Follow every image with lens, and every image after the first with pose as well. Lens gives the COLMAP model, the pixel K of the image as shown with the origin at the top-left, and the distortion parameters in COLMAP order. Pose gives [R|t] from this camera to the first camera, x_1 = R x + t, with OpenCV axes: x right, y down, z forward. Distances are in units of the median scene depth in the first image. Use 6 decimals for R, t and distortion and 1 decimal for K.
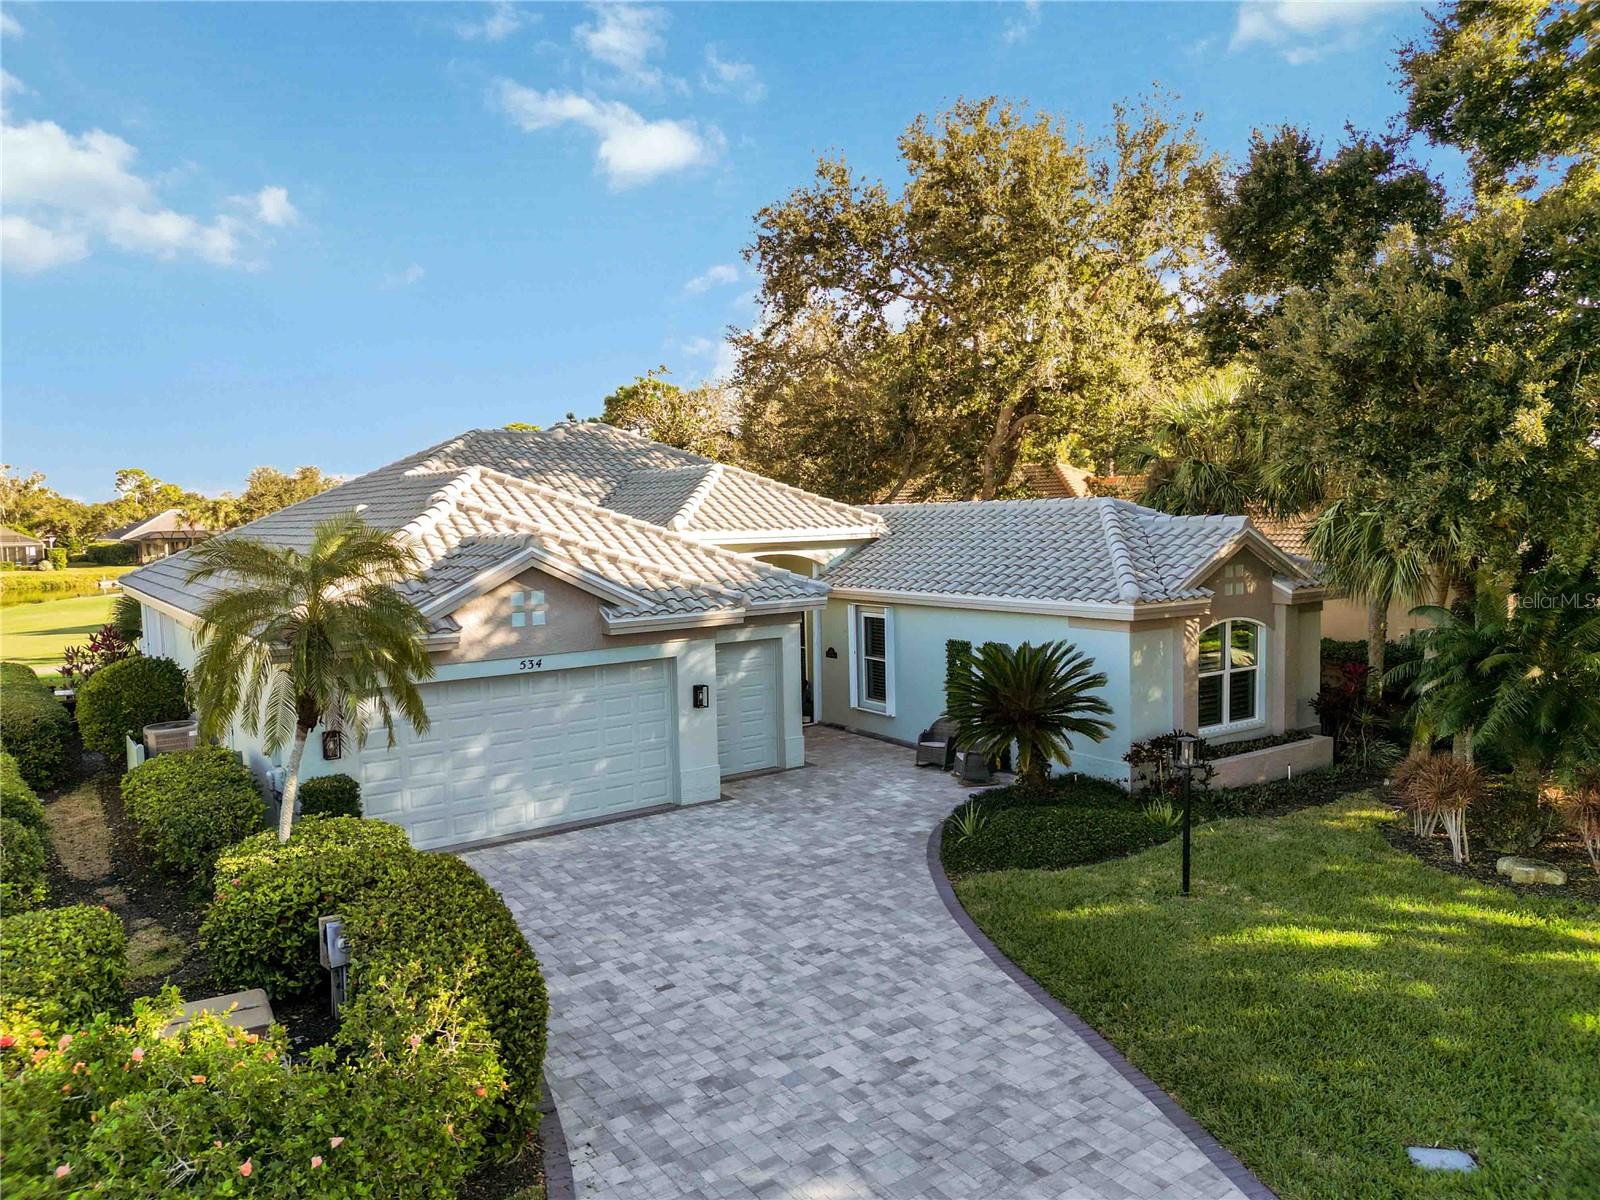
lens RADIAL K [[1116.6, 0, 801.0], [0, 1116.6, 609.7], [0, 0, 1]] dist [0.064780, -0.061251]
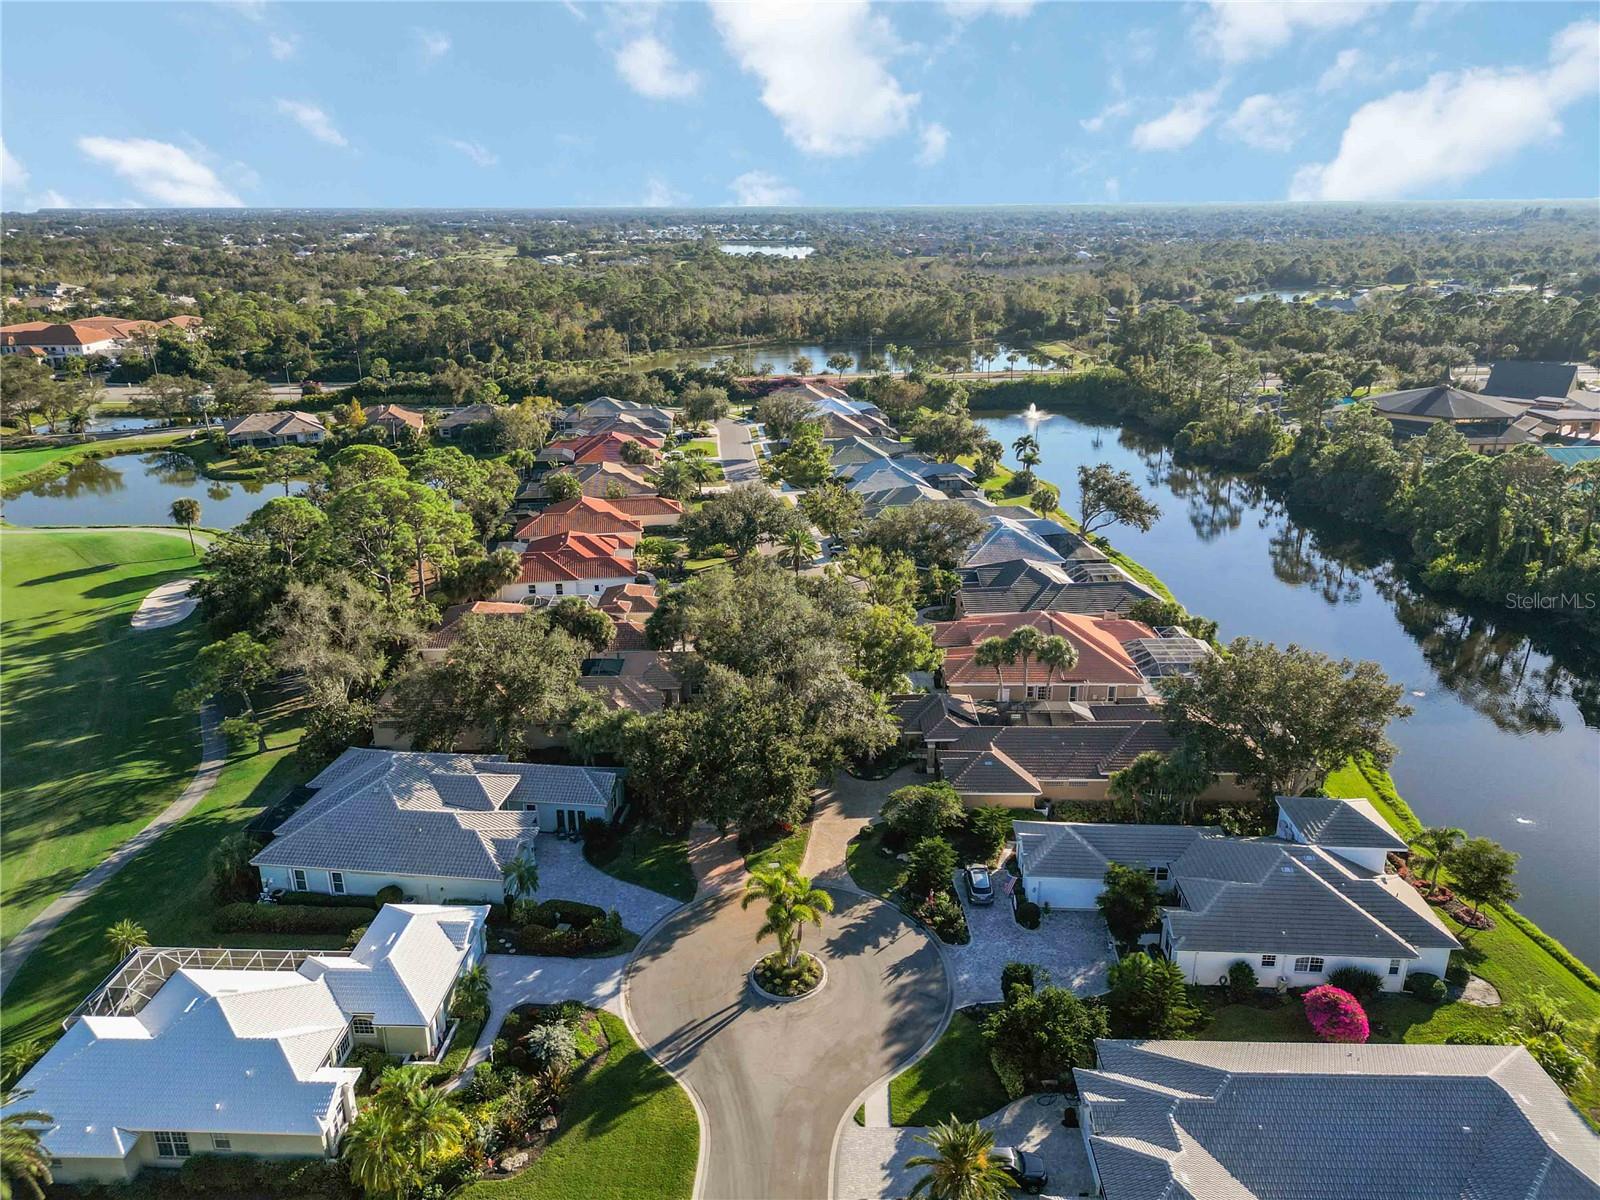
lens RADIAL K [[1116.6, 0, 800.0], [0, 1116.6, 604.2], [0, 0, 1]] dist [0.064780, -0.061251]
pose [[0.683816, -0.230714, 0.692219, -2.265088], [0.055714, 0.962434, 0.265739, -2.034371], [-0.727525, -0.143150, 0.670981, -2.779312]]
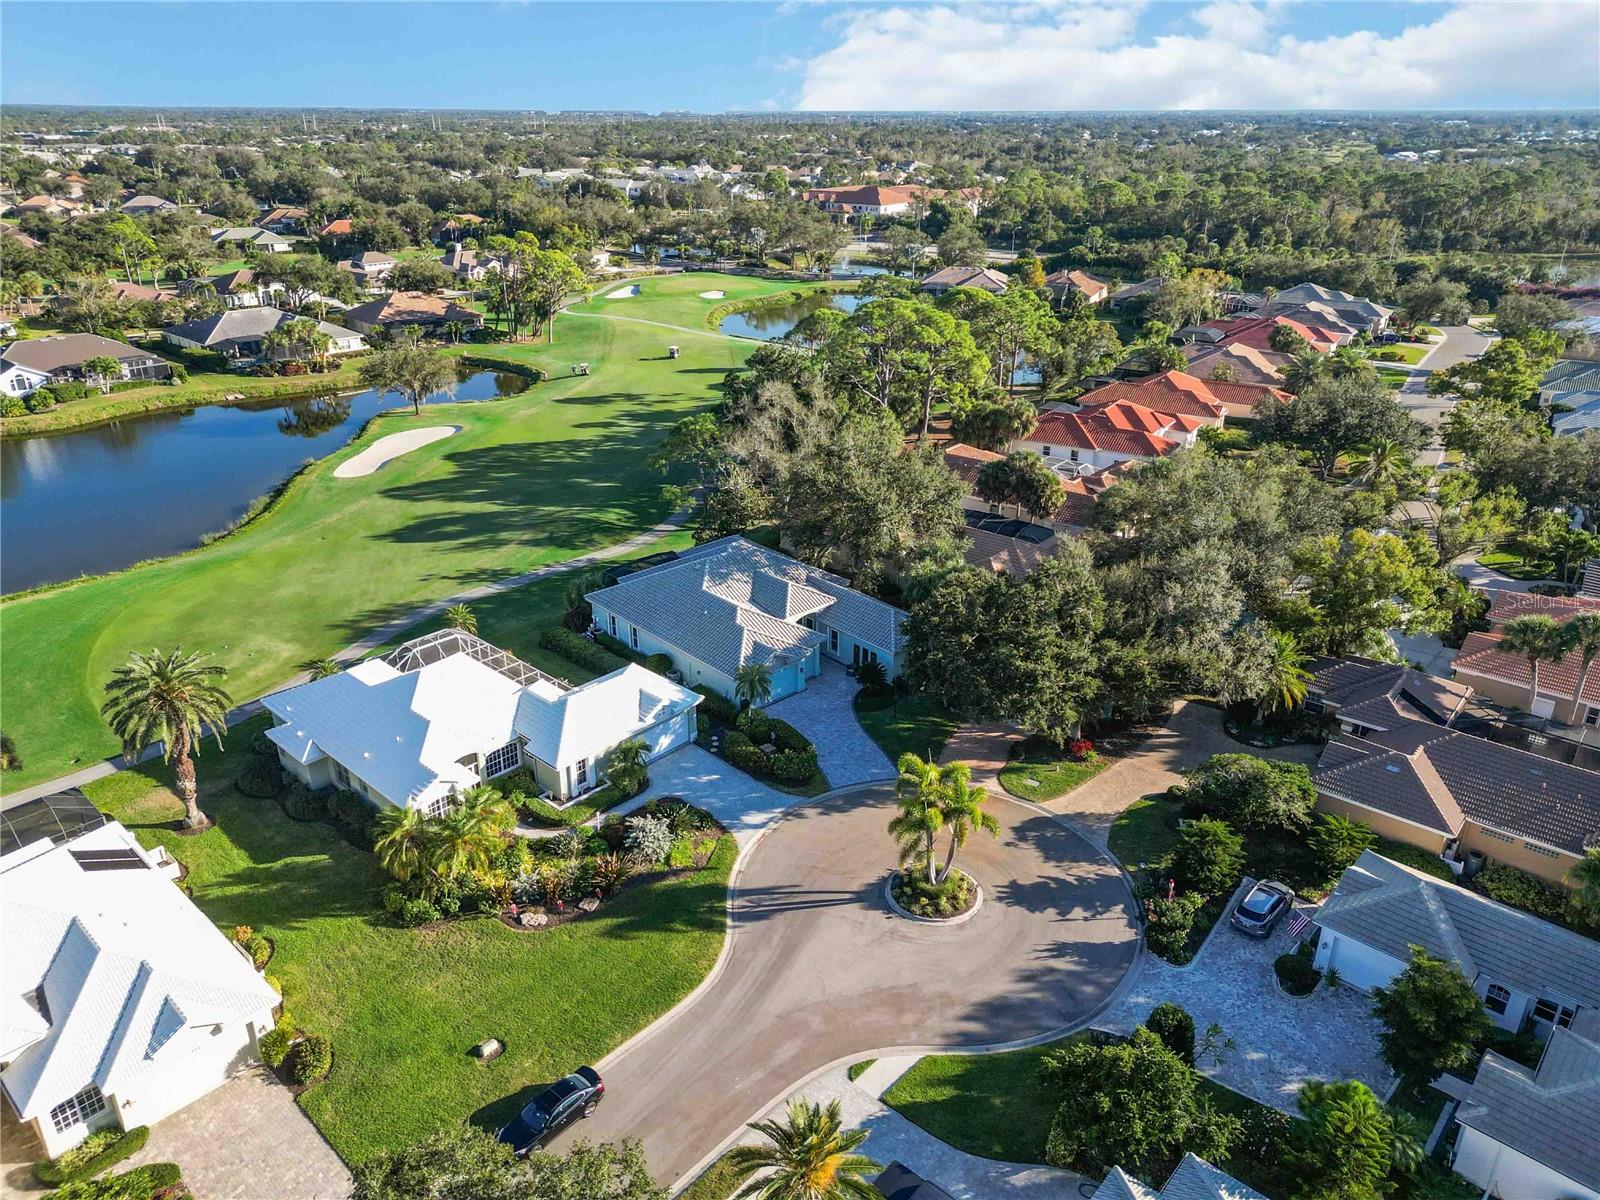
lens RADIAL K [[1116.6, 0, 797.9], [0, 1116.6, 601.8], [0, 0, 1]] dist [0.064780, -0.061251]
pose [[0.992940, -0.025394, 0.115865, -0.580570], [-0.013072, 0.947437, 0.319675, -1.525149], [-0.117893, -0.318933, 0.940416, -2.971013]]
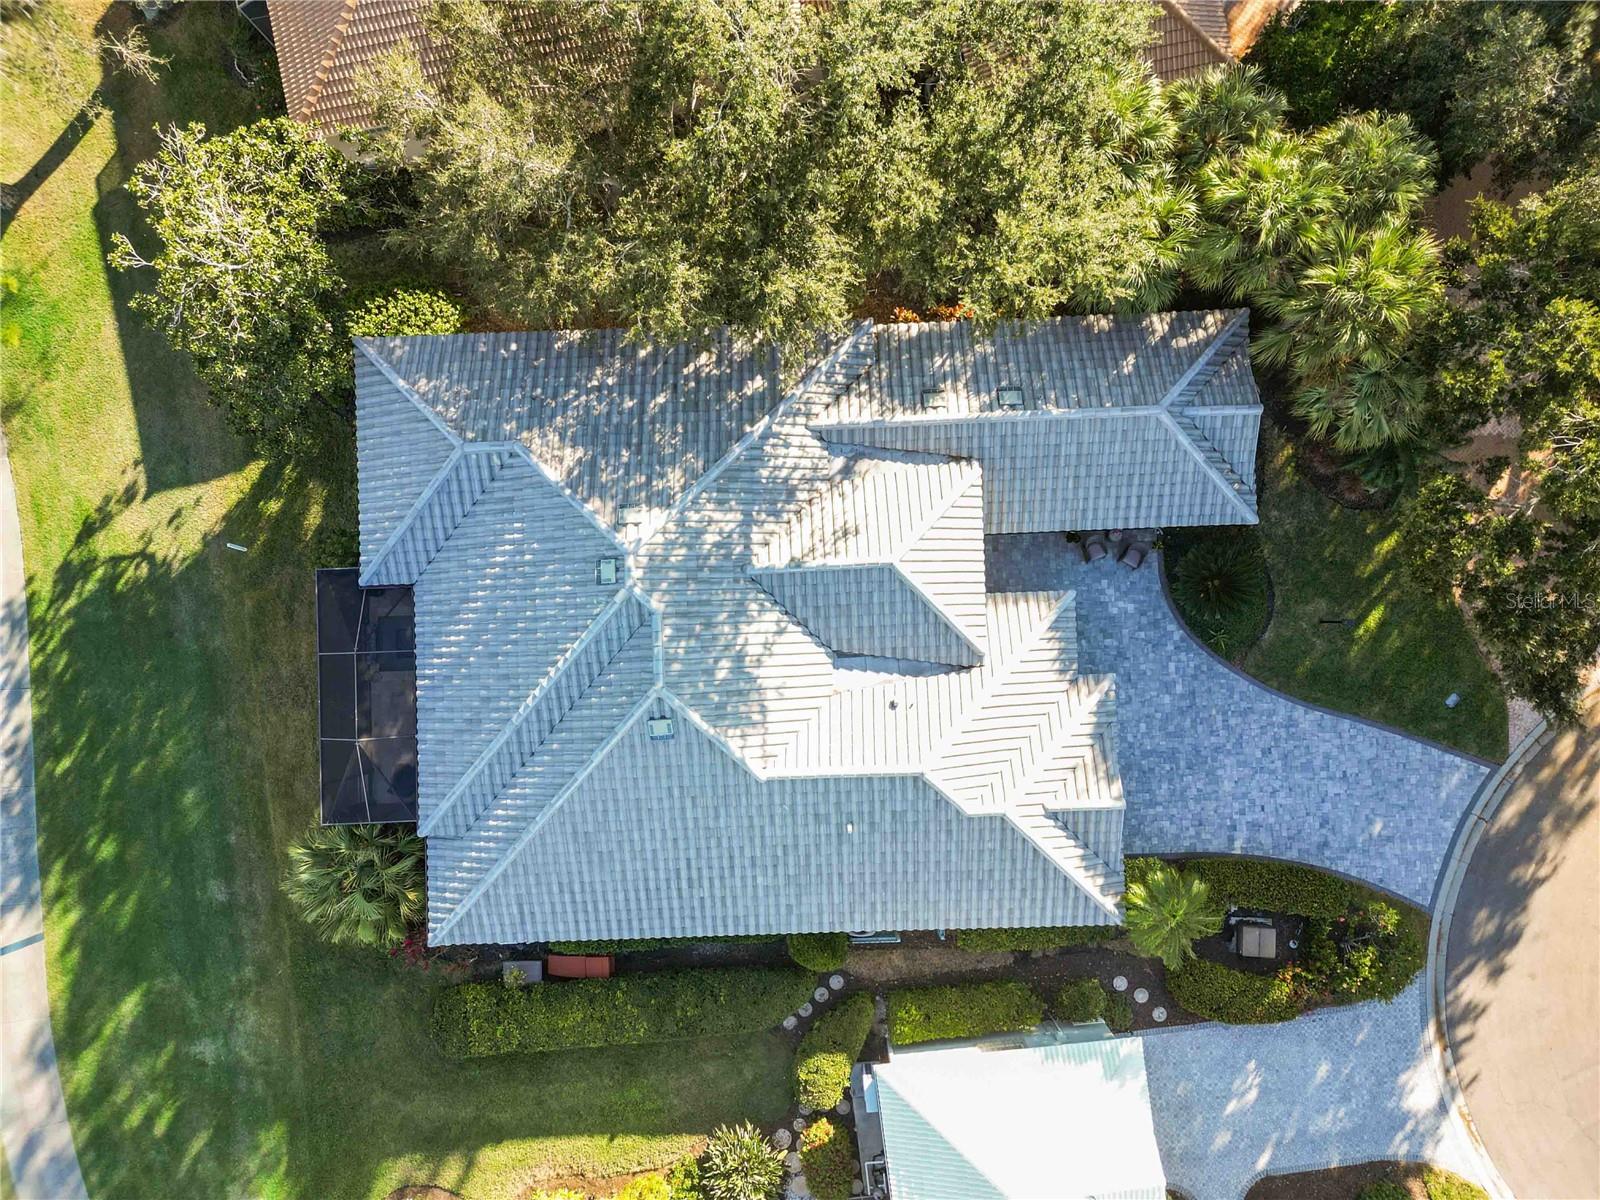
lens RADIAL K [[1116.6, 0, 804.1], [0, 1116.6, 587.9], [0, 0, 1]] dist [0.064780, -0.061251]
pose [[0.549922, -0.834095, 0.043256, -0.258611], [0.075663, 0.101329, 0.991972, -1.692695], [-0.831782, -0.542234, 0.118833, 1.173688]]
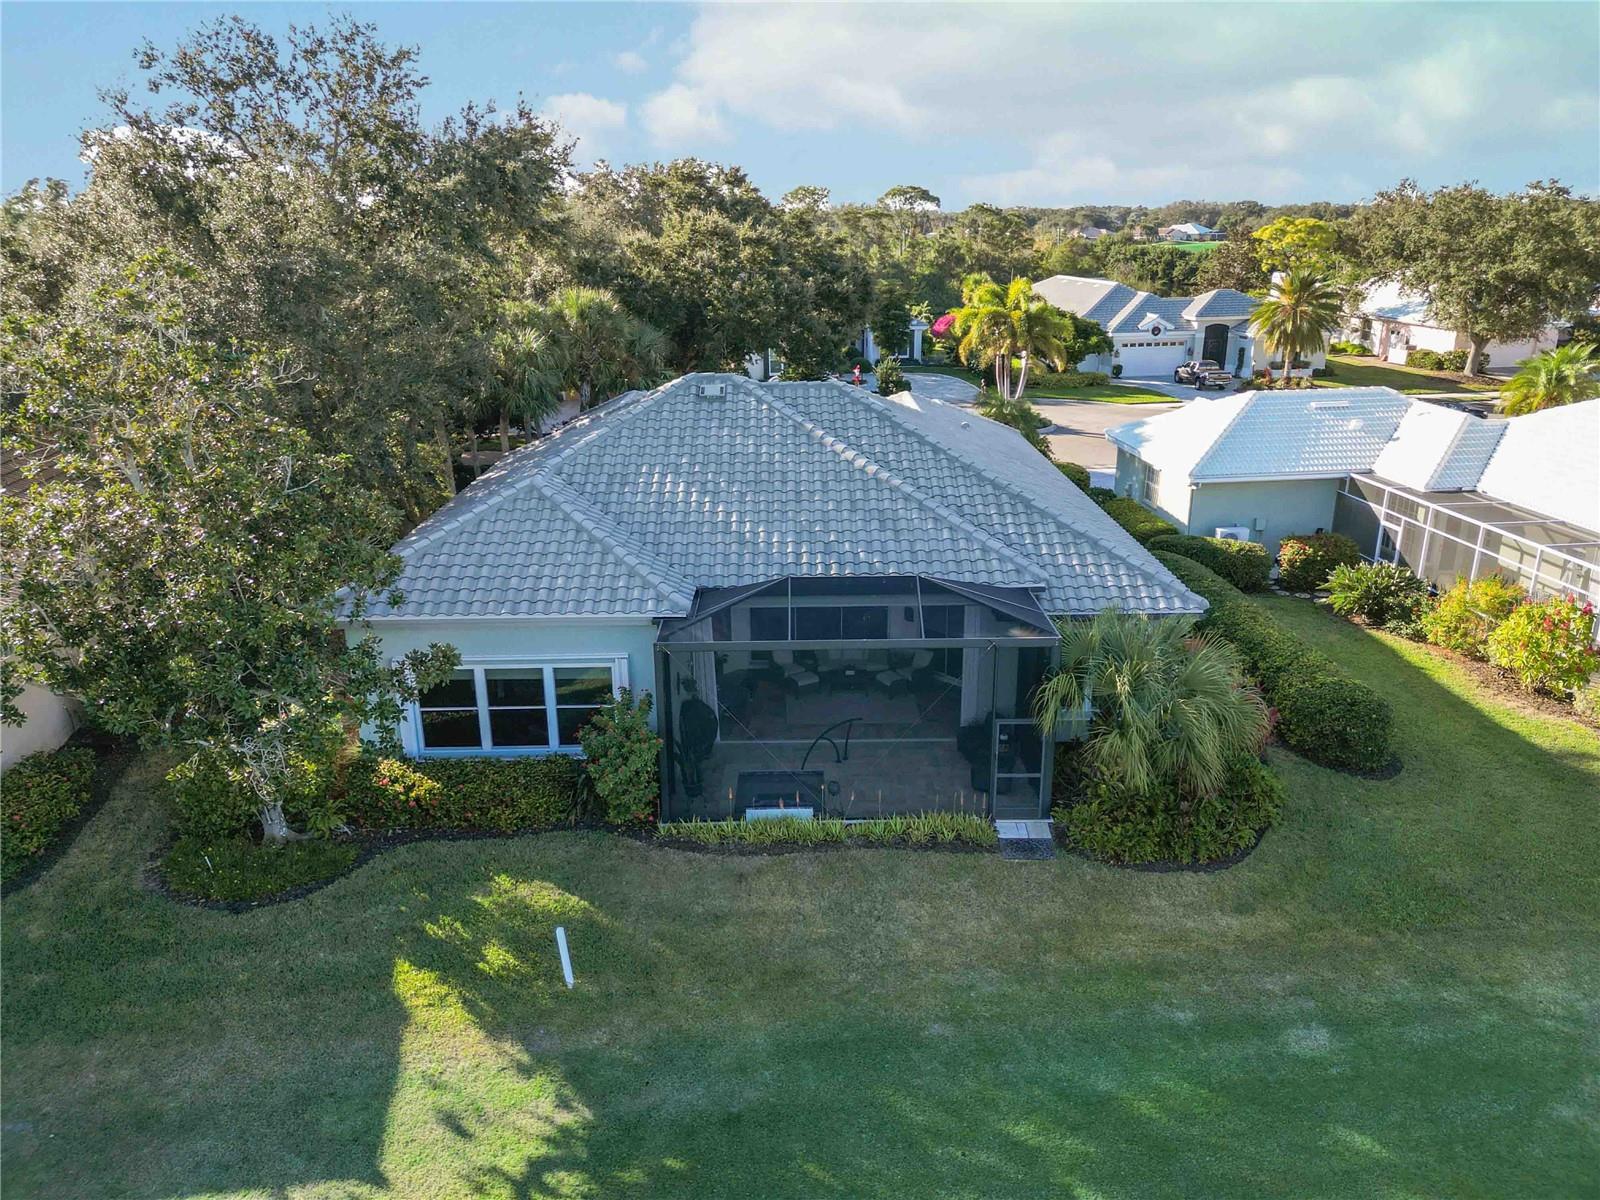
lens RADIAL K [[1116.6, 0, 797.4], [0, 1116.6, 613.0], [0, 0, 1]] dist [0.064780, -0.061251]
pose [[-0.814539, -0.156642, 0.558560, -1.238519], [0.084472, 0.920565, 0.381346, -0.507018], [-0.573926, 0.357804, -0.736604, 2.658470]]
